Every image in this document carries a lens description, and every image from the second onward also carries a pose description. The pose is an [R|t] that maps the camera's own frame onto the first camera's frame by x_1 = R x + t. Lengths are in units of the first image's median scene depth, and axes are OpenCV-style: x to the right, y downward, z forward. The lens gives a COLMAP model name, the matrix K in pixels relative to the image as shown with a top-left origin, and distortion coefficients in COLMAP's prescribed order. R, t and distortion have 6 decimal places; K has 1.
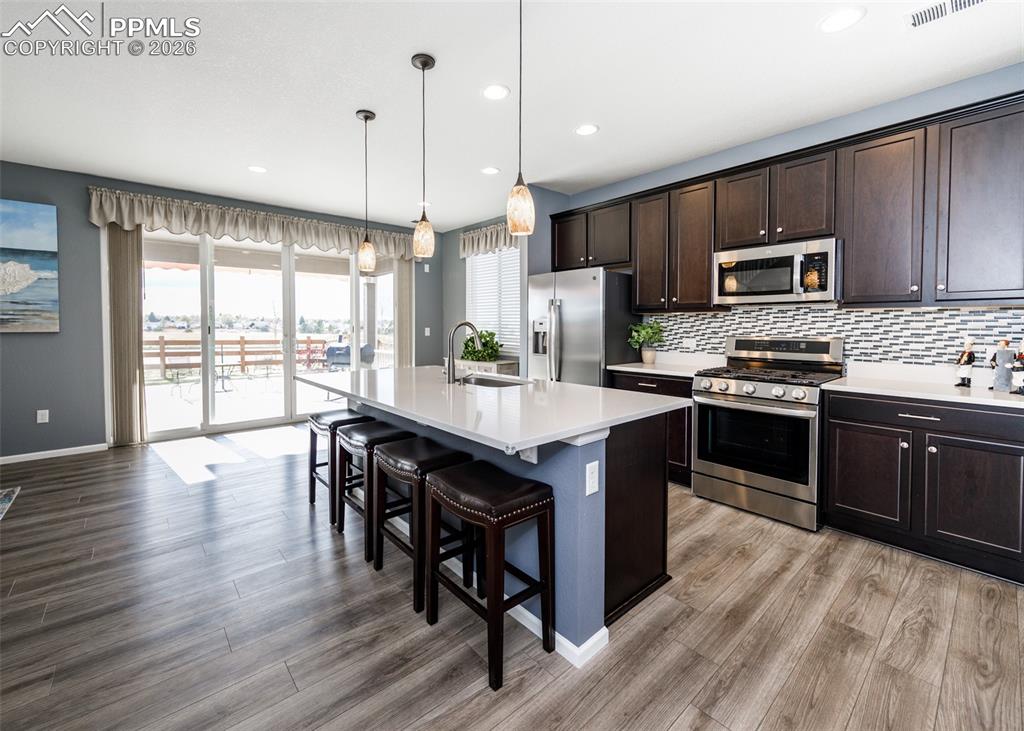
lens RADIAL K [[423.4, 0, 500.0], [0, 423.4, 338.4], [0, 0, 1]] dist [0.005371, -0.001462]
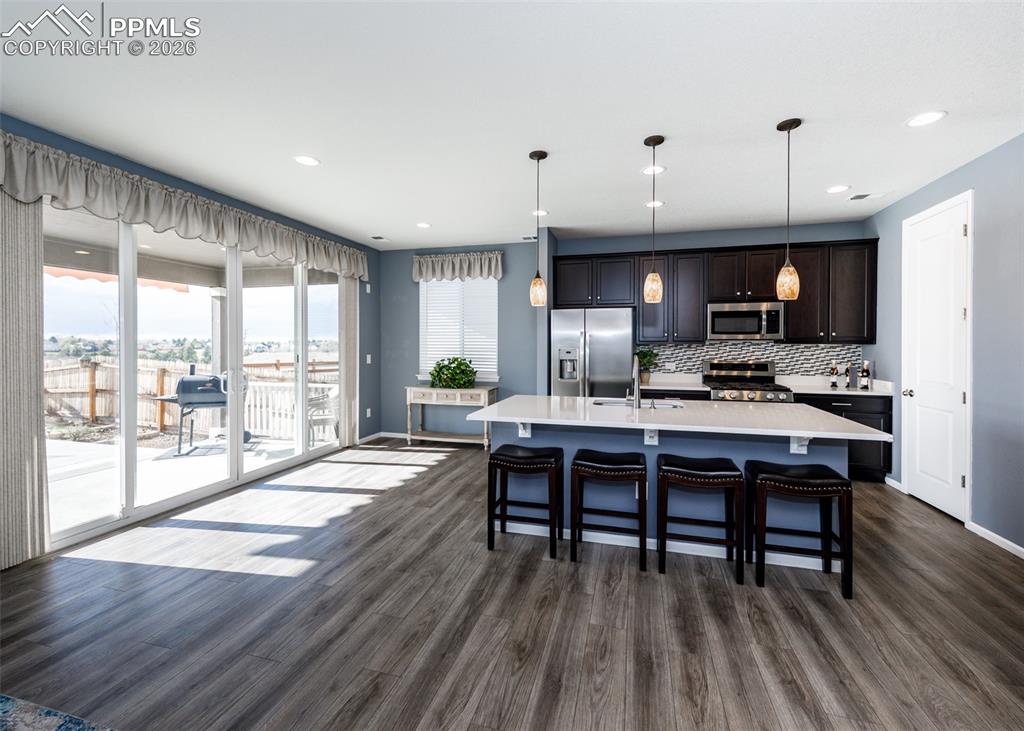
lens RADIAL K [[423.4, 0, 517.5], [0, 423.4, 350.9], [0, 0, 1]] dist [0.005371, -0.001462]
pose [[0.826952, -0.009401, 0.562193, -0.831535], [0.017920, 0.999793, -0.009642, -0.038231], [-0.561986, 0.018048, 0.826950, 0.167450]]
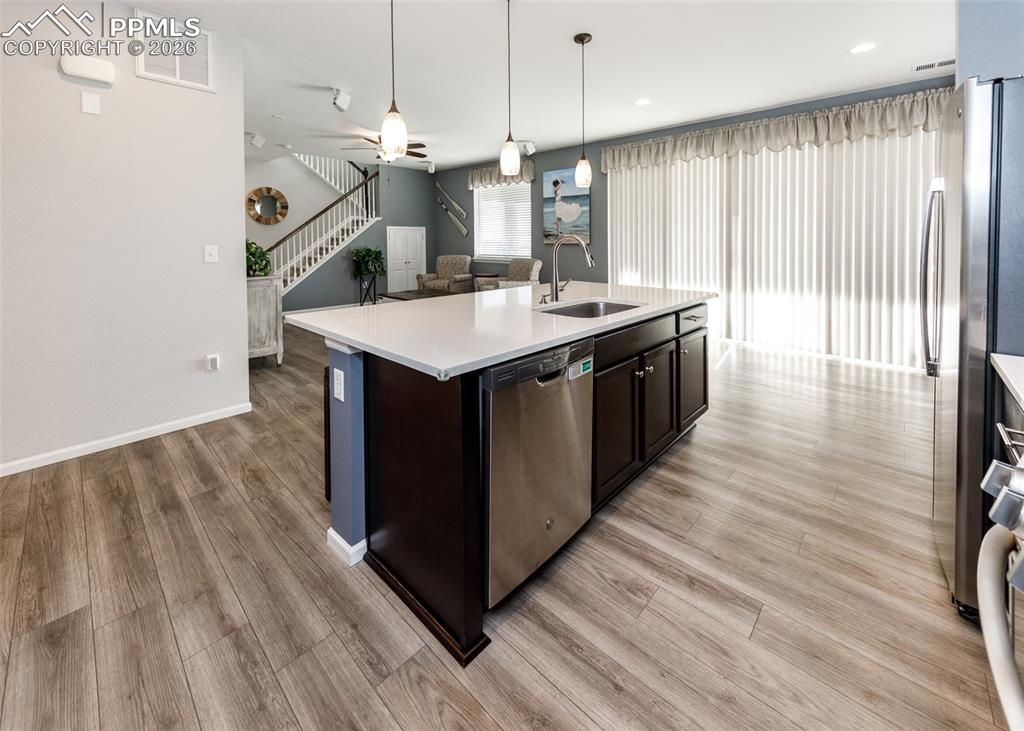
lens RADIAL K [[419.0, 0, 505.2], [0, 419.0, 253.8], [0, 0, 1]] dist [0.006688, -0.001188]
pose [[0.106565, 0.033888, -0.993728, 0.619507], [-0.030396, 0.999063, 0.030810, -0.018919], [0.993841, 0.026922, 0.107496, 0.622648]]
